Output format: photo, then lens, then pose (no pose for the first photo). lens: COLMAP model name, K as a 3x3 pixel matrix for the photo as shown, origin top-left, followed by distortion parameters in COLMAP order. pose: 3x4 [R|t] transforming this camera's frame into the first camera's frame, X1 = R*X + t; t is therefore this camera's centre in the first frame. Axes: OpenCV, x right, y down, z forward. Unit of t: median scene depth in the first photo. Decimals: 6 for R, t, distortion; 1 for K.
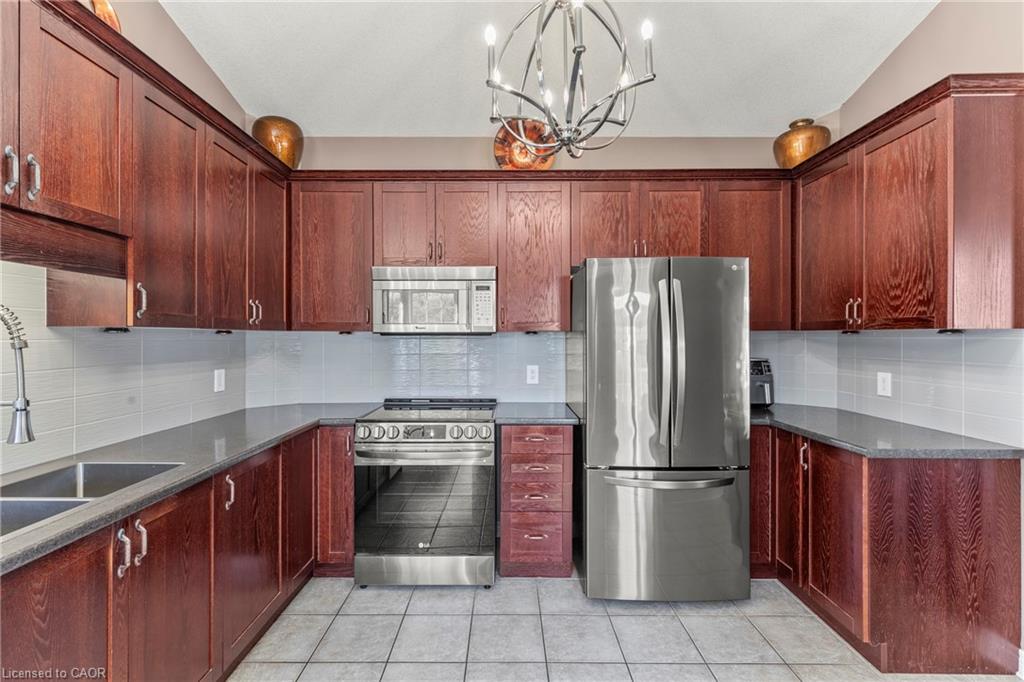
lens RADIAL K [[463.8, 0, 506.7], [0, 463.8, 337.7], [0, 0, 1]] dist [0.003938, -0.001081]
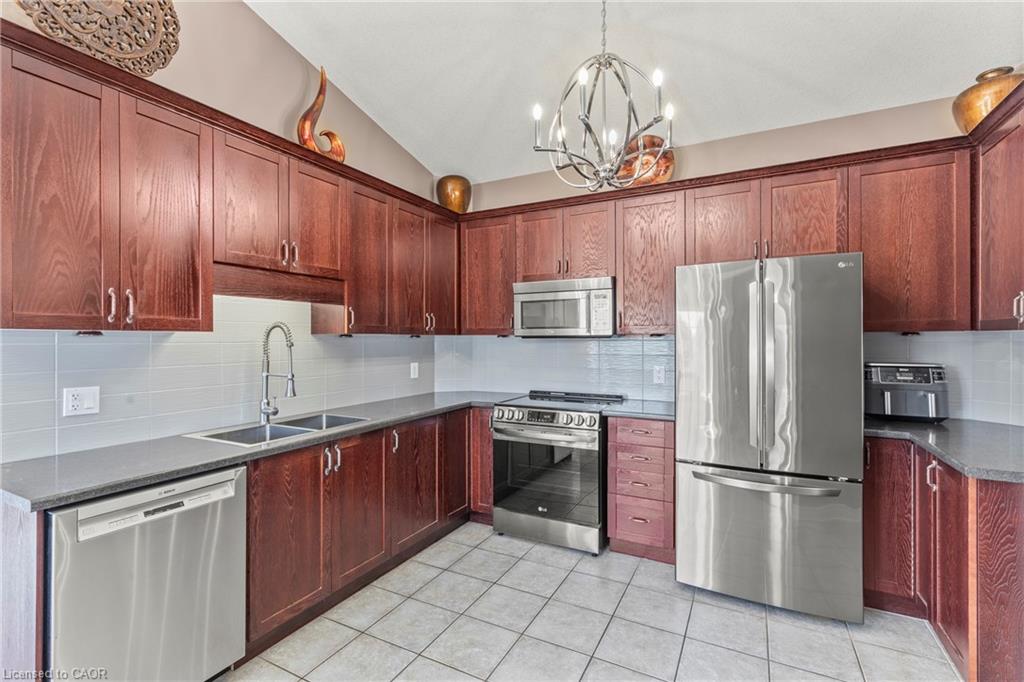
lens RADIAL K [[463.8, 0, 506.7], [0, 463.8, 337.7], [0, 0, 1]] dist [0.003938, -0.001081]
pose [[0.886156, -0.003743, -0.463372, 0.297585], [0.002118, 0.999990, -0.004028, -0.001453], [0.463382, 0.002588, 0.886155, -0.126783]]
